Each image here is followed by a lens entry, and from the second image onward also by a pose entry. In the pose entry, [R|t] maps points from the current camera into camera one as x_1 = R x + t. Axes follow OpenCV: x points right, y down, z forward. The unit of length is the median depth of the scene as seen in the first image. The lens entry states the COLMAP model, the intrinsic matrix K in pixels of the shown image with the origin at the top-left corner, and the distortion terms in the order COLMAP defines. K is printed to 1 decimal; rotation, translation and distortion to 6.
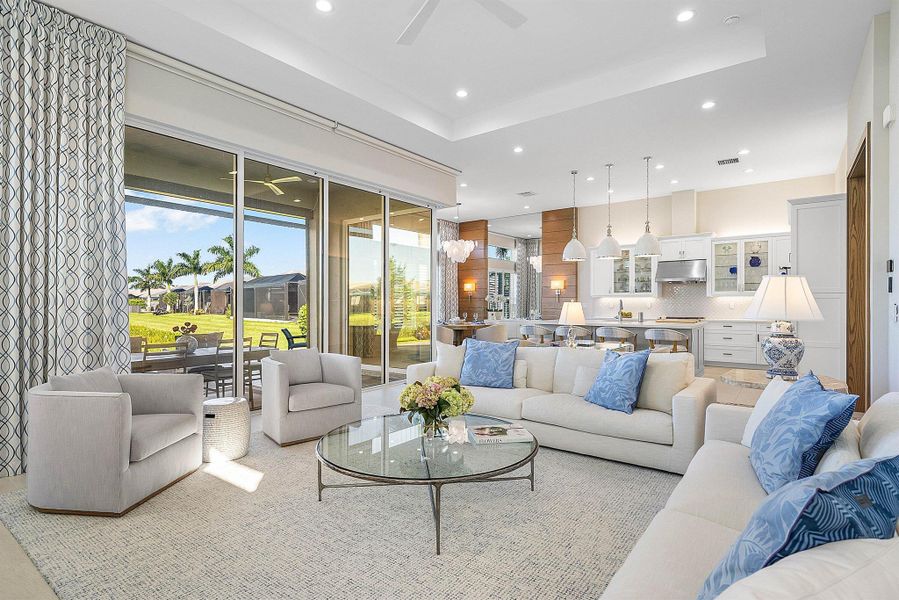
lens RADIAL K [[457.6, 0, 443.2], [0, 457.6, 309.3], [0, 0, 1]] dist [0.002172, 0.001978]
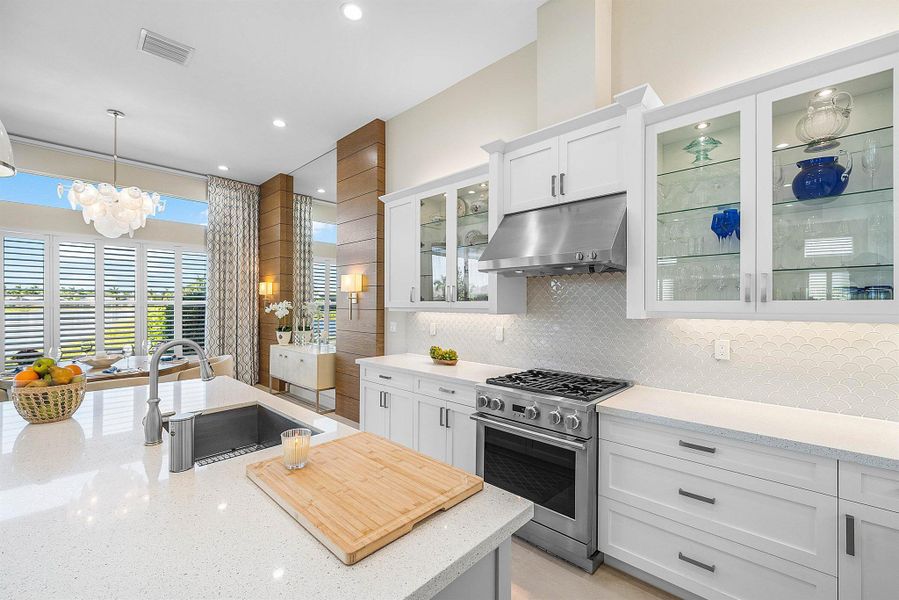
lens RADIAL K [[383.8, 0, 434.6], [0, 383.8, 304.0], [0, 0, 1]] dist [0.000951, -0.000291]
pose [[0.993716, 0.004429, -0.111843, 0.489819], [-0.005796, 0.999912, -0.011900, -0.034330], [0.111780, 0.012473, 0.993655, 0.758578]]
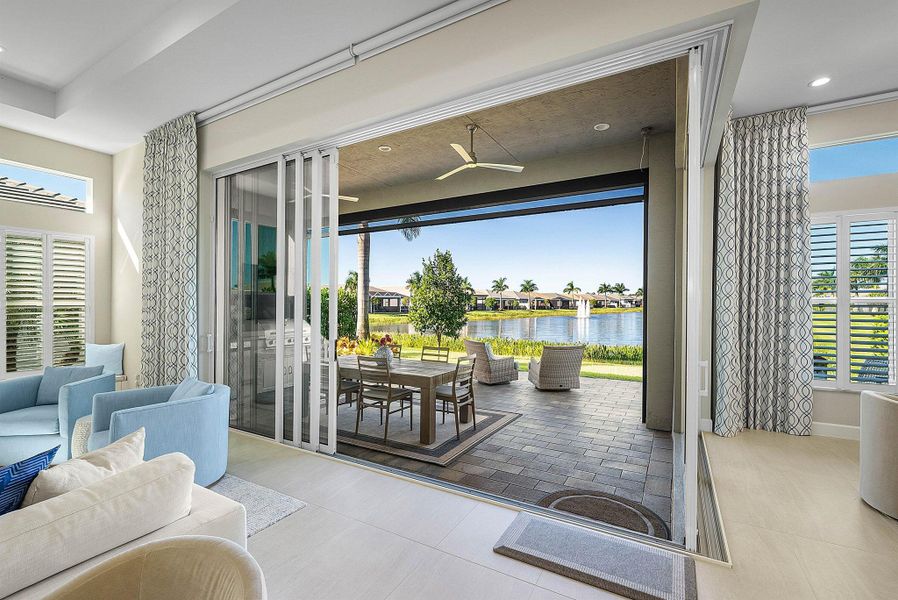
lens RADIAL K [[383.4, 0, 450.5], [0, 383.4, 307.1], [0, 0, 1]] dist [0.000951, -0.000291]
pose [[0.145112, 0.010833, -0.989356, 0.219348], [-0.013983, 0.999863, 0.008897, -0.028996], [0.989316, 0.012543, 0.145244, 0.698792]]
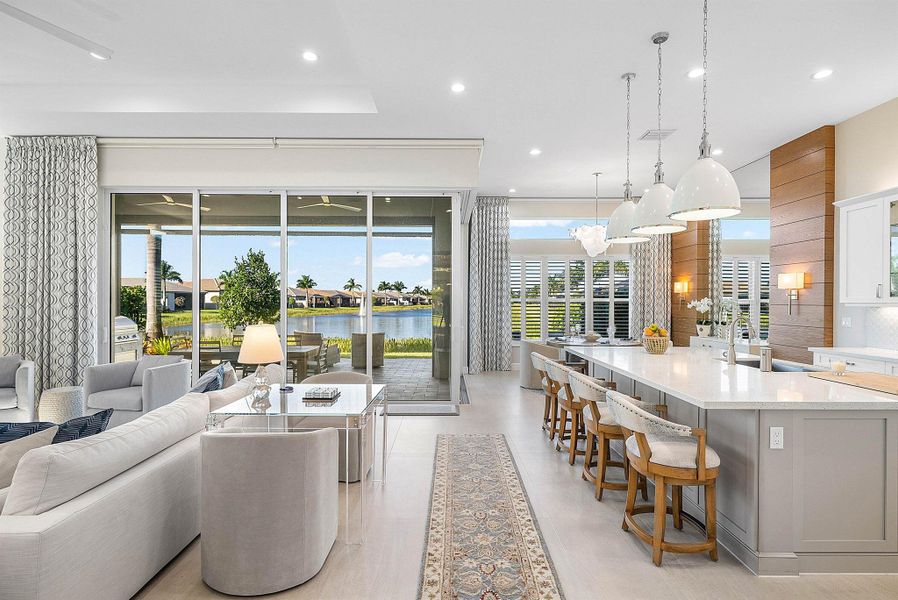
lens RADIAL K [[425.2, 0, 439.6], [0, 425.2, 303.9], [0, 0, 1]] dist [-0.007927, -0.000465]
pose [[0.616177, 0.007861, -0.787569, 0.490822], [-0.013842, 0.999904, -0.000850, -0.026456], [0.787486, 0.011425, 0.616226, 0.466697]]
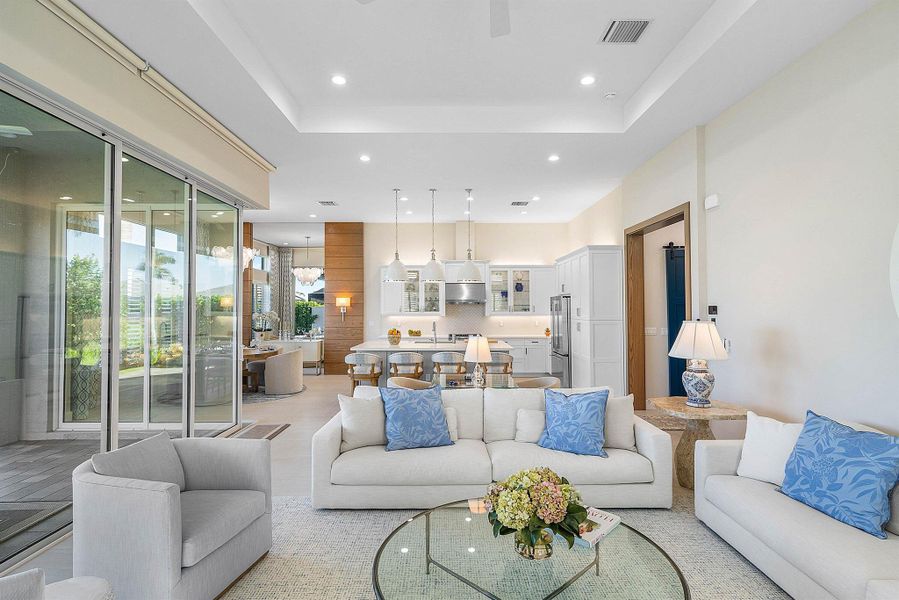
lens RADIAL K [[457.6, 0, 454.5], [0, 457.6, 303.1], [0, 0, 1]] dist [0.002172, 0.001978]
pose [[0.786510, 0.005908, 0.617549, -0.189360], [0.009900, 0.999705, -0.022174, -0.036534], [-0.617498, 0.023554, 0.786220, 0.158489]]
